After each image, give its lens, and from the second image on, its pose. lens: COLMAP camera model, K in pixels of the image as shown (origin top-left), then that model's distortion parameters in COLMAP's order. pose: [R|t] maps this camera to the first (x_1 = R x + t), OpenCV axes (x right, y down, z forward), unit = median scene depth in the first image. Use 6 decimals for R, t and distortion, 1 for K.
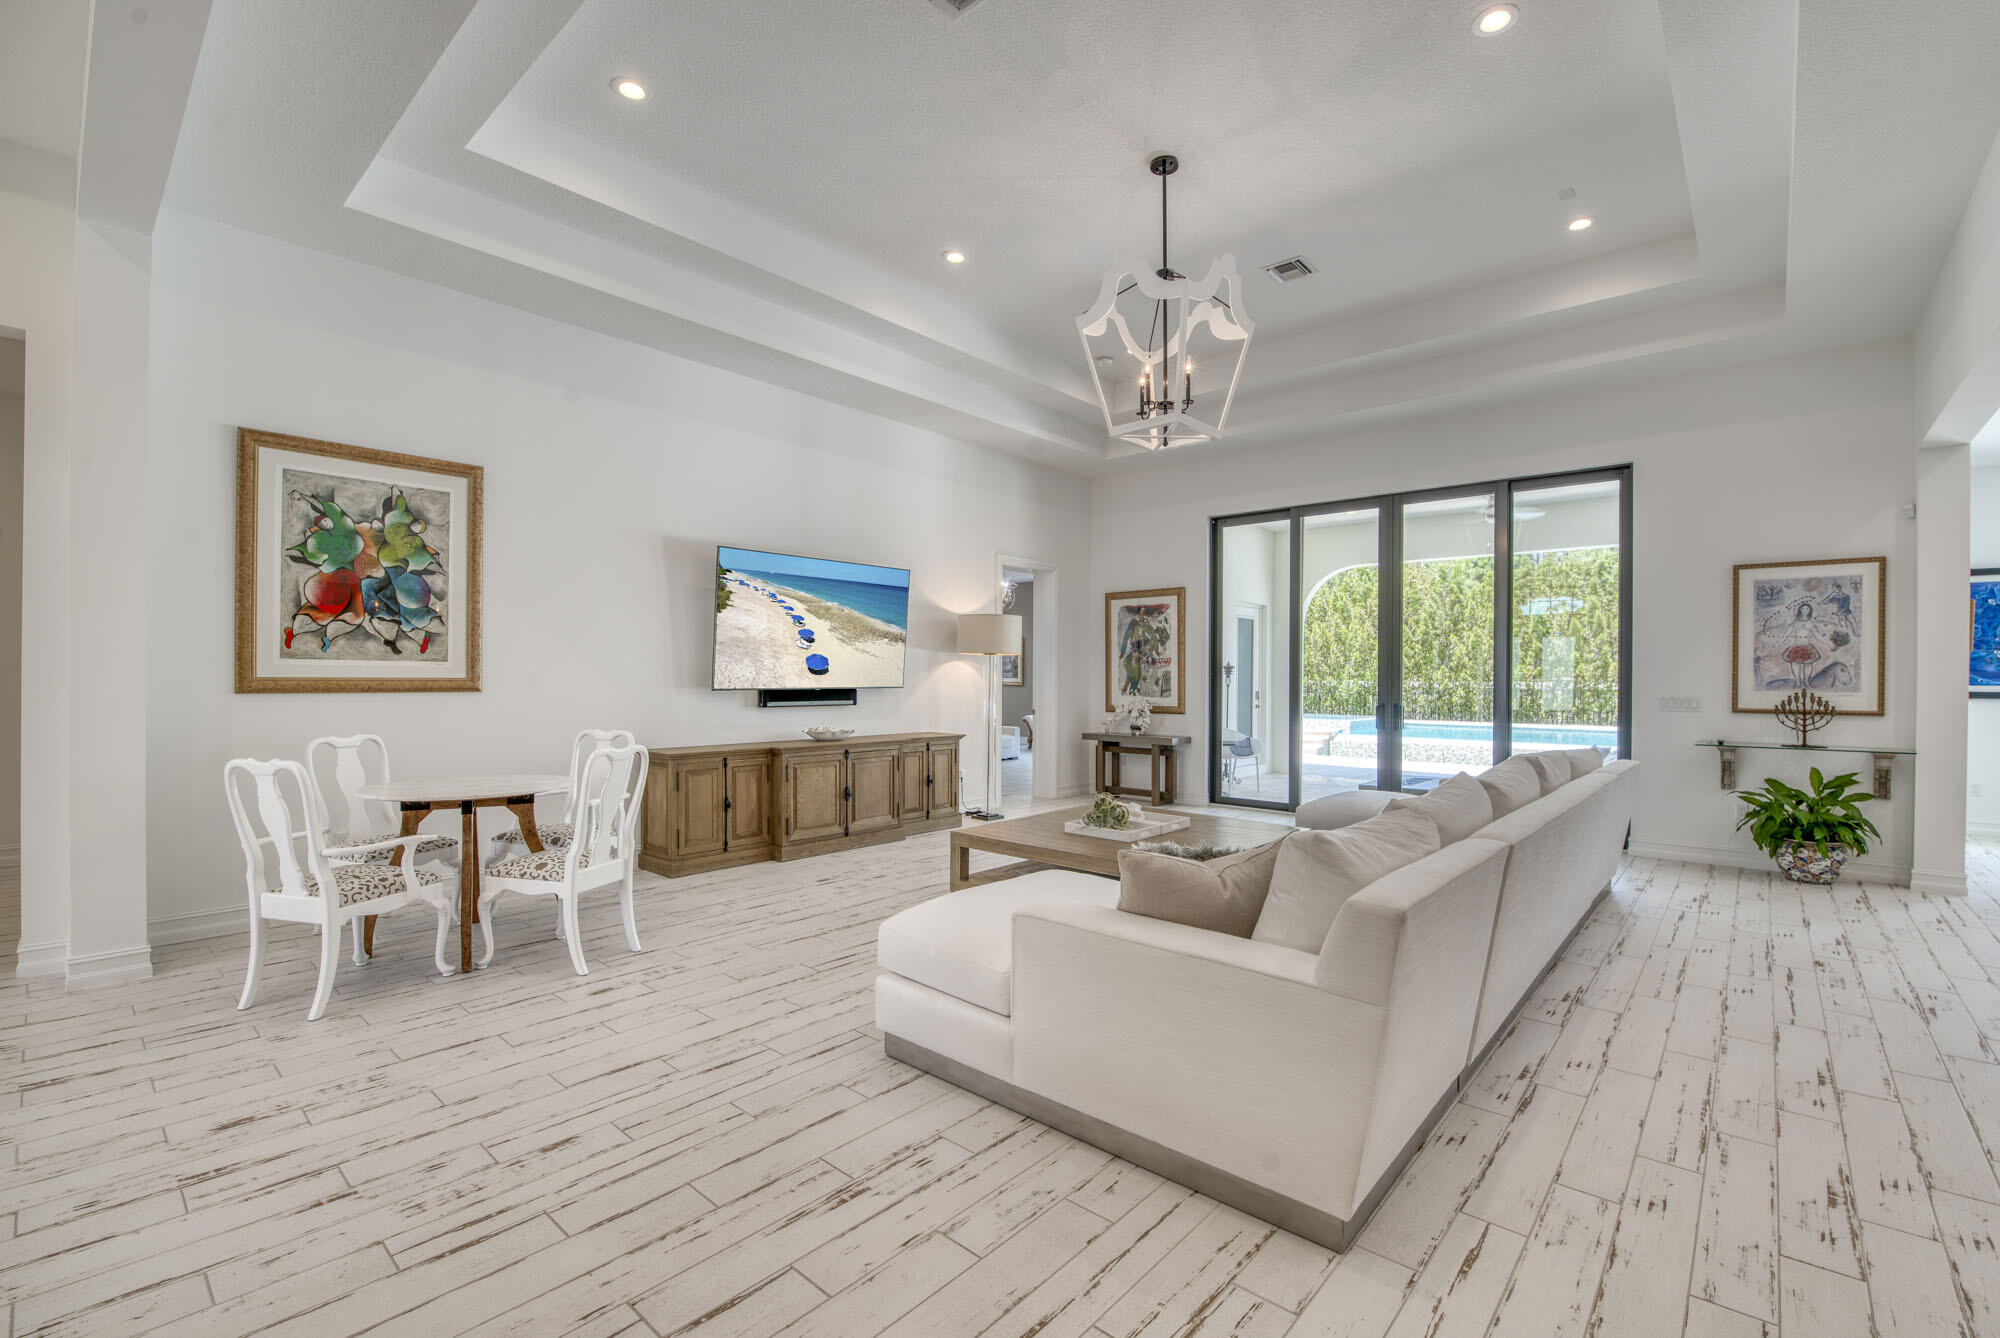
lens RADIAL K [[859.1, 0, 1019.9], [0, 859.1, 679.2], [0, 0, 1]] dist [-0.005587, -0.008445]
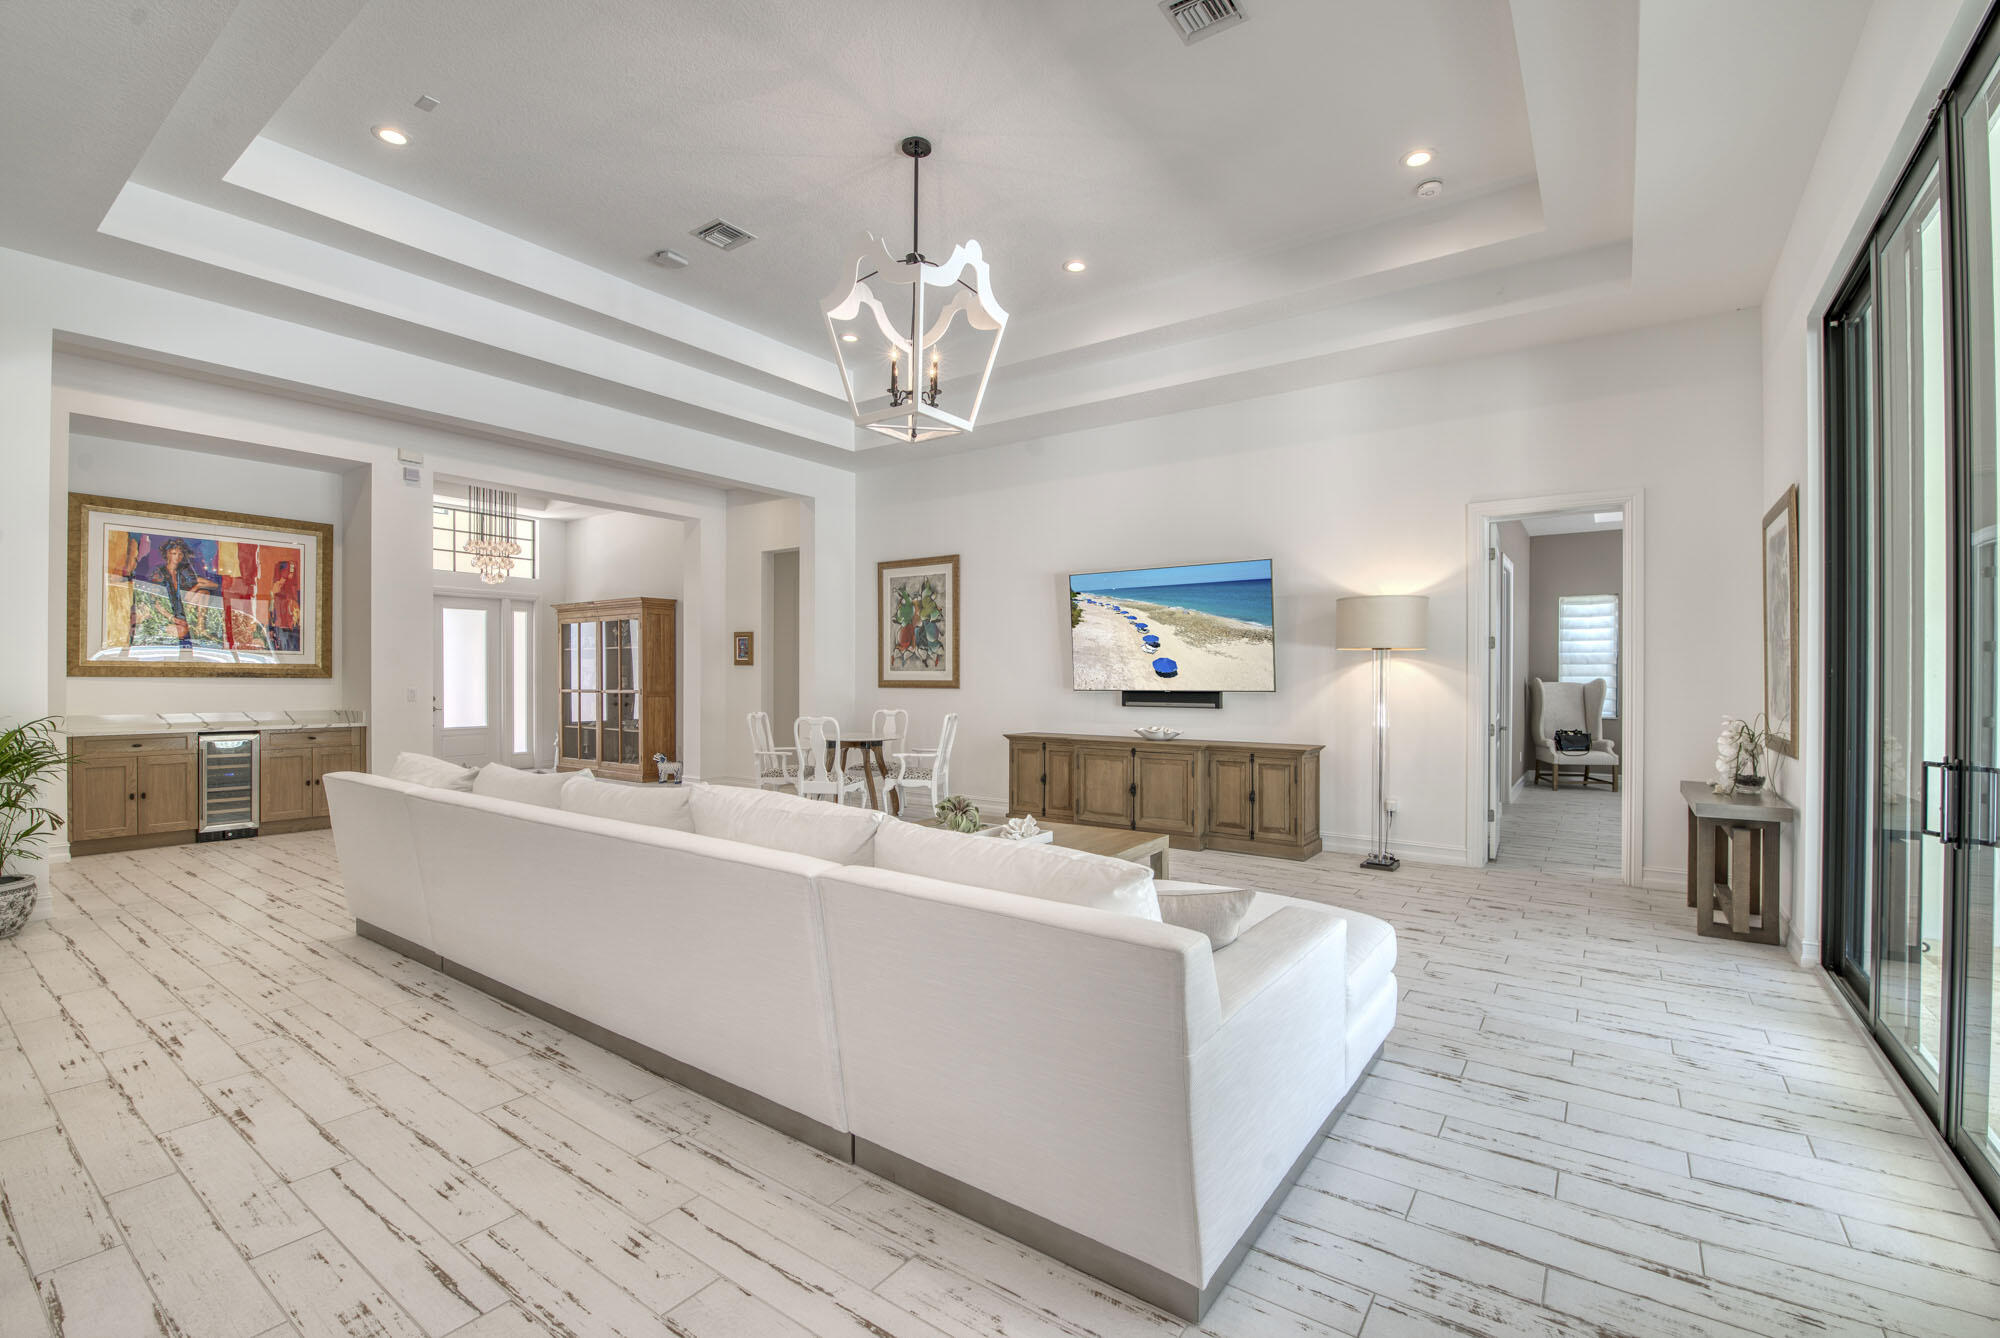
lens RADIAL K [[859.1, 0, 1019.9], [0, 859.1, 679.2], [0, 0, 1]] dist [-0.005587, -0.008445]
pose [[0.107908, -0.004084, -0.994152, 0.882134], [-0.003938, 0.999982, -0.004536, 0.003009], [0.994153, 0.004404, 0.107890, 0.785828]]
